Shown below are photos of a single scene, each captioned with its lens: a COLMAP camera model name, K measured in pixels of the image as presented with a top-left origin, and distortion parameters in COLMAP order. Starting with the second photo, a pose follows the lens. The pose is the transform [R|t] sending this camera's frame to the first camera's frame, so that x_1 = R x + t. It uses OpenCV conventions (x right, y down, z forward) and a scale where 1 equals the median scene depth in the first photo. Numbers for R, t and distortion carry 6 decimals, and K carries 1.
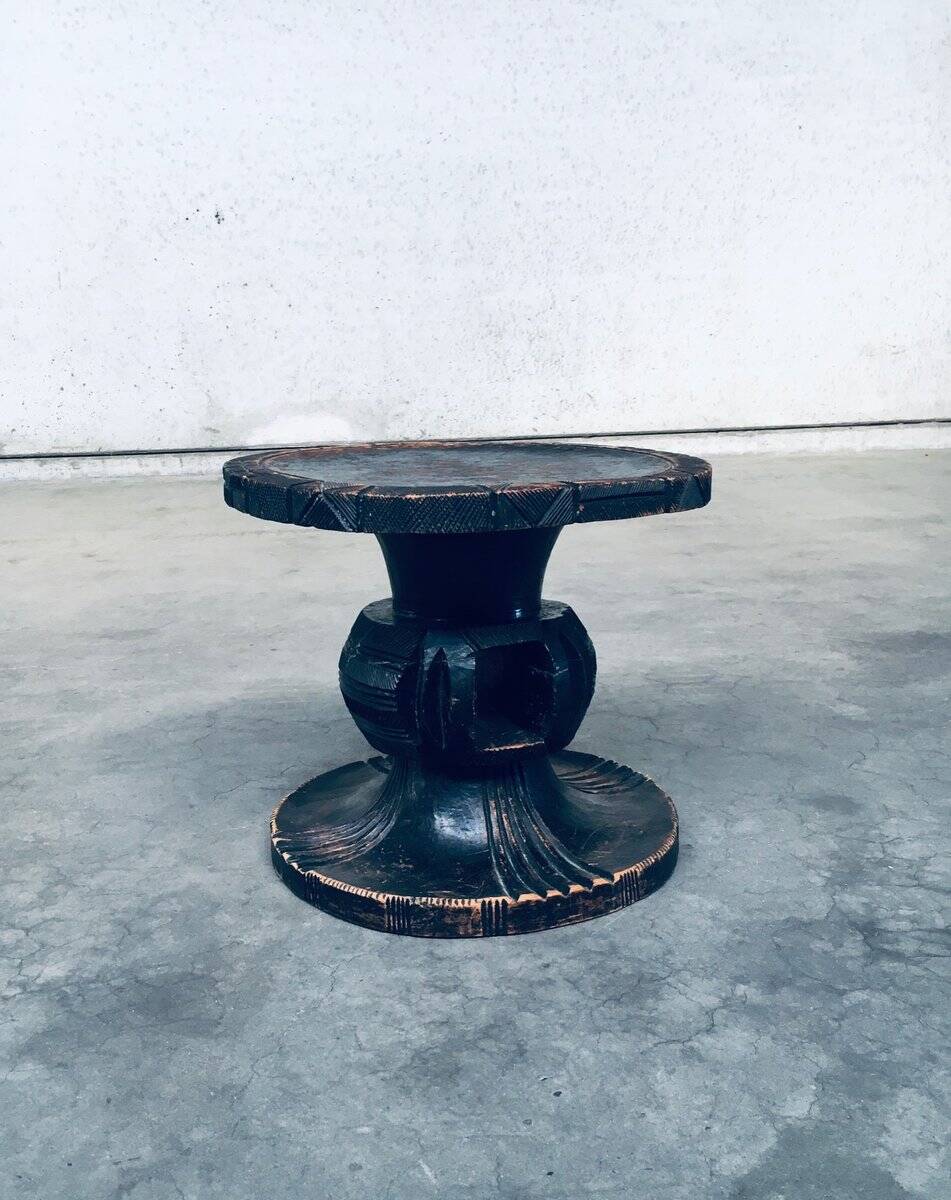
lens RADIAL K [[1261.0, 0, 443.7], [0, 1261.0, 607.6], [0, 0, 1]] dist [0.049780, 0.000000]
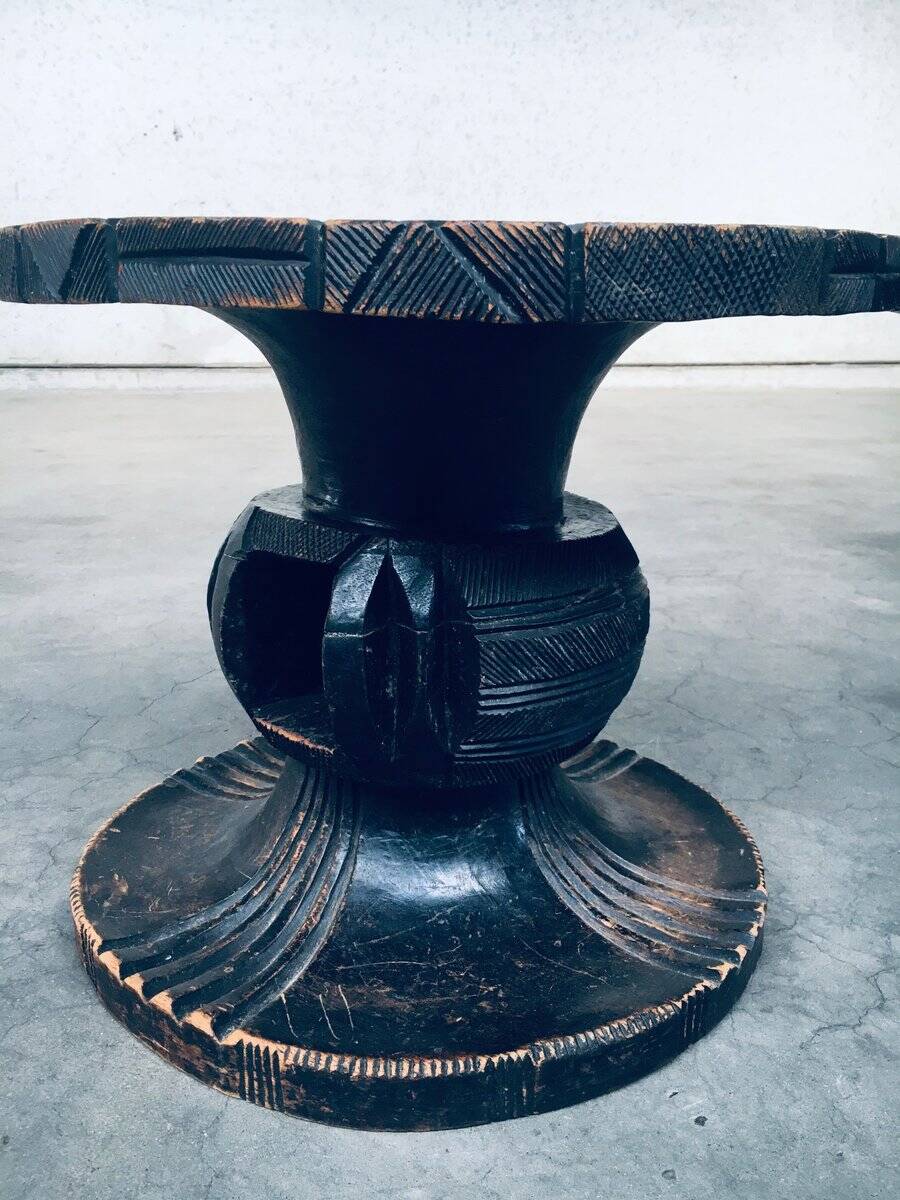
lens RADIAL K [[1062.9, 0, 452.1], [0, 1062.9, 600.9], [0, 0, 1]] dist [0.076556, -0.122826]
pose [[0.996685, 0.016253, 0.079716, -0.066063], [-0.020199, 0.998597, 0.048952, 0.065864], [-0.078808, -0.050400, 0.995615, 0.349609]]
